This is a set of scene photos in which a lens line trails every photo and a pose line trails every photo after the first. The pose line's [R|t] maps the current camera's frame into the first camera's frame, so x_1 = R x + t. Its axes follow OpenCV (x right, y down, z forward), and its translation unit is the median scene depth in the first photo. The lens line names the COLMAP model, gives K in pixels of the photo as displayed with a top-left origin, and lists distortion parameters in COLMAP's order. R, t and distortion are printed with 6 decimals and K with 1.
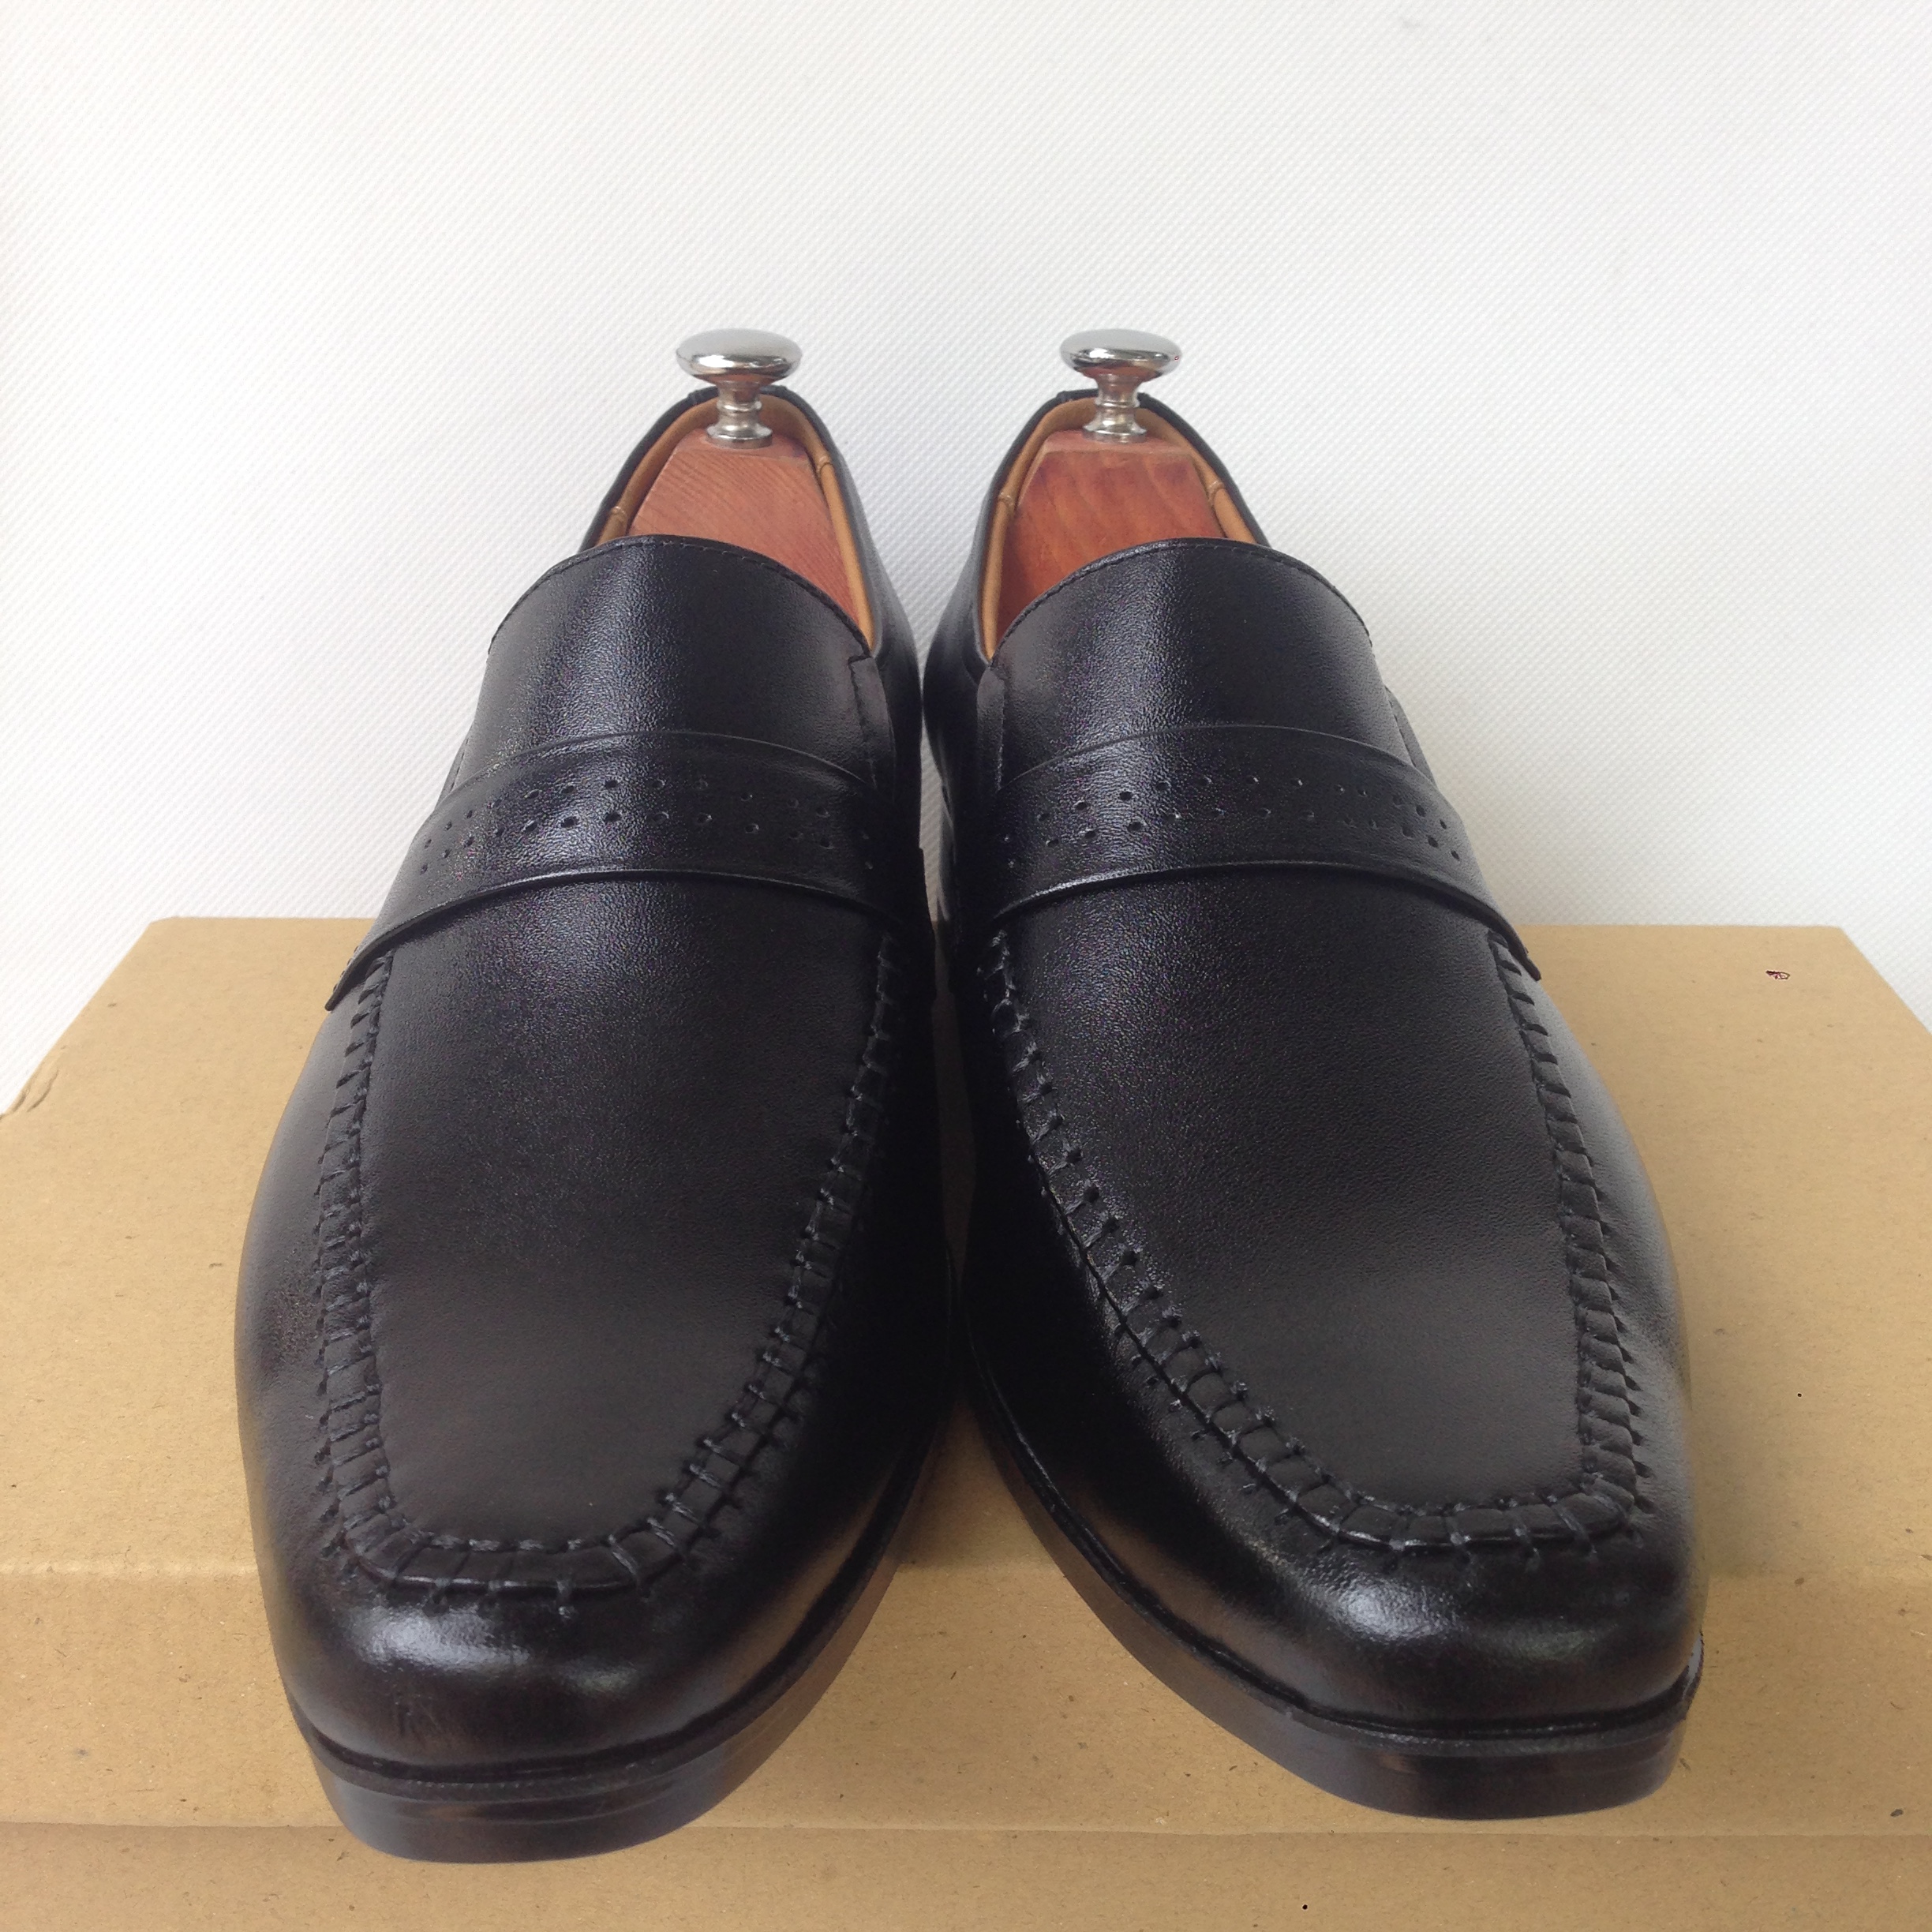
lens RADIAL K [[2367.6, 0, 1010.9], [0, 2367.6, 965.0], [0, 0, 1]] dist [0.076106, -0.047311]
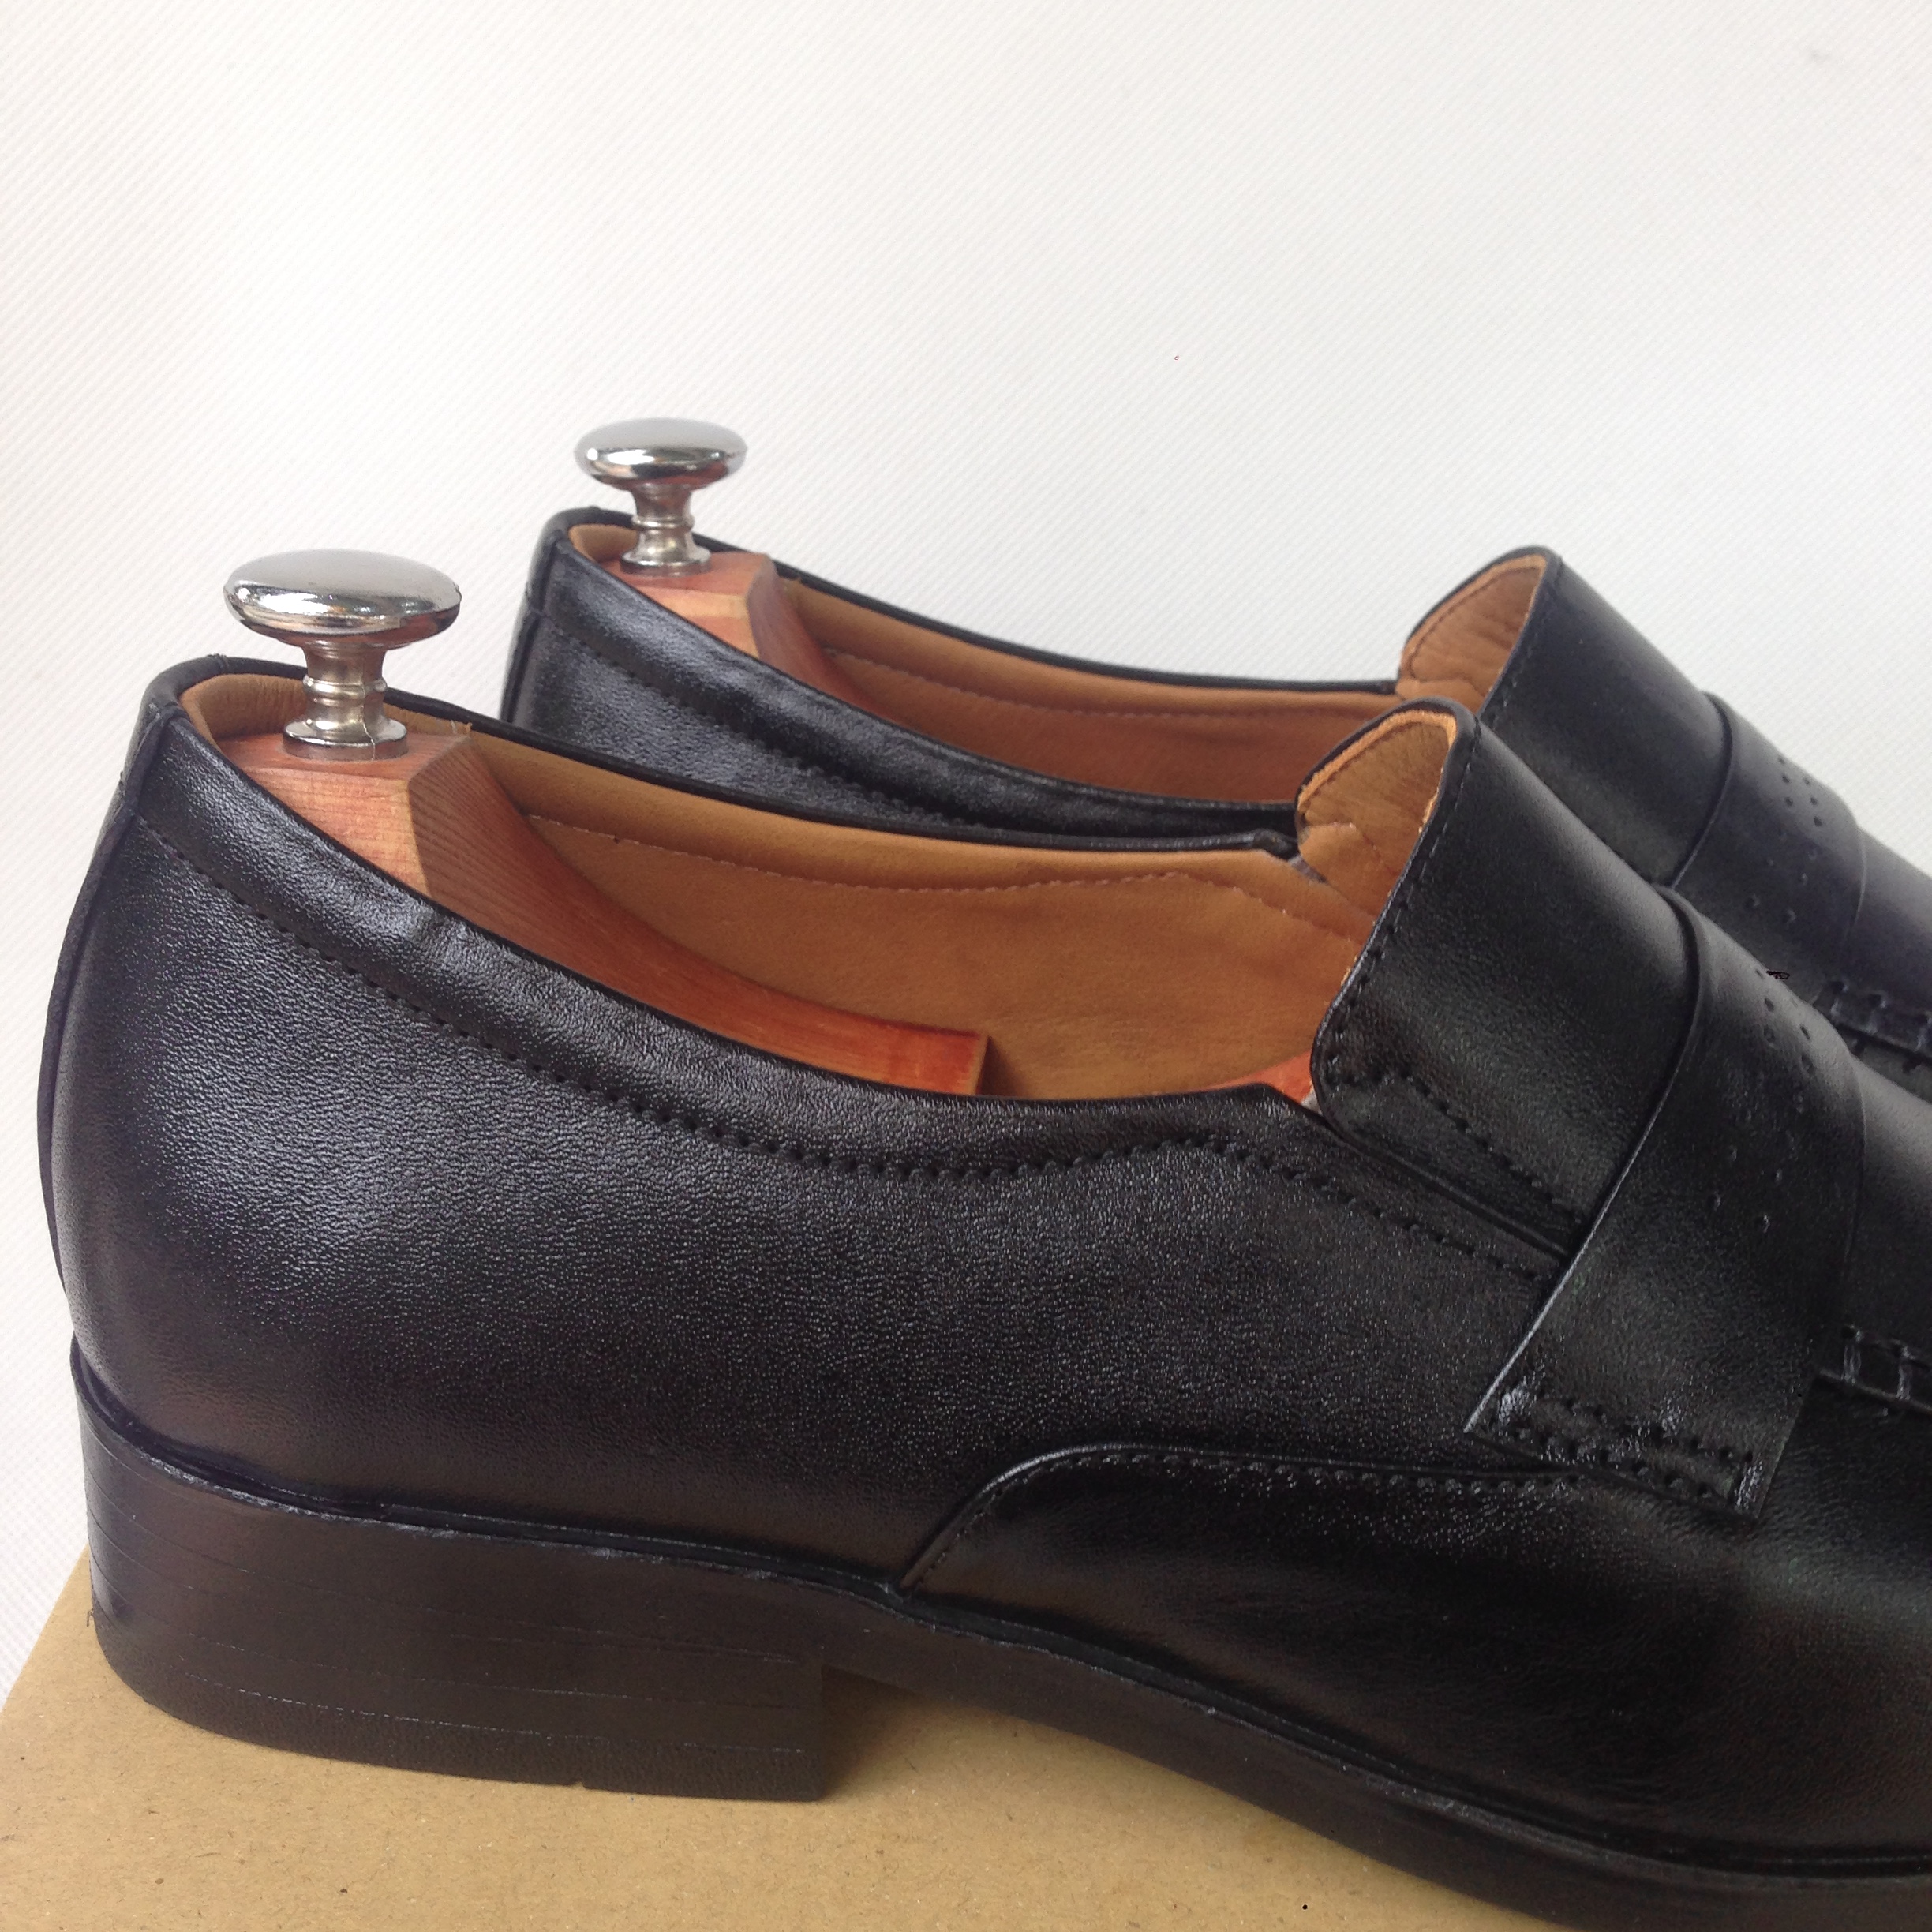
lens RADIAL K [[2367.6, 0, 1010.9], [0, 2367.6, 965.0], [0, 0, 1]] dist [0.076106, -0.047311]
pose [[0.998743, 0.024200, 0.043904, -0.154118], [-0.022724, 0.999169, -0.033829, -0.027090], [-0.044686, 0.032789, 0.998463, 0.155091]]
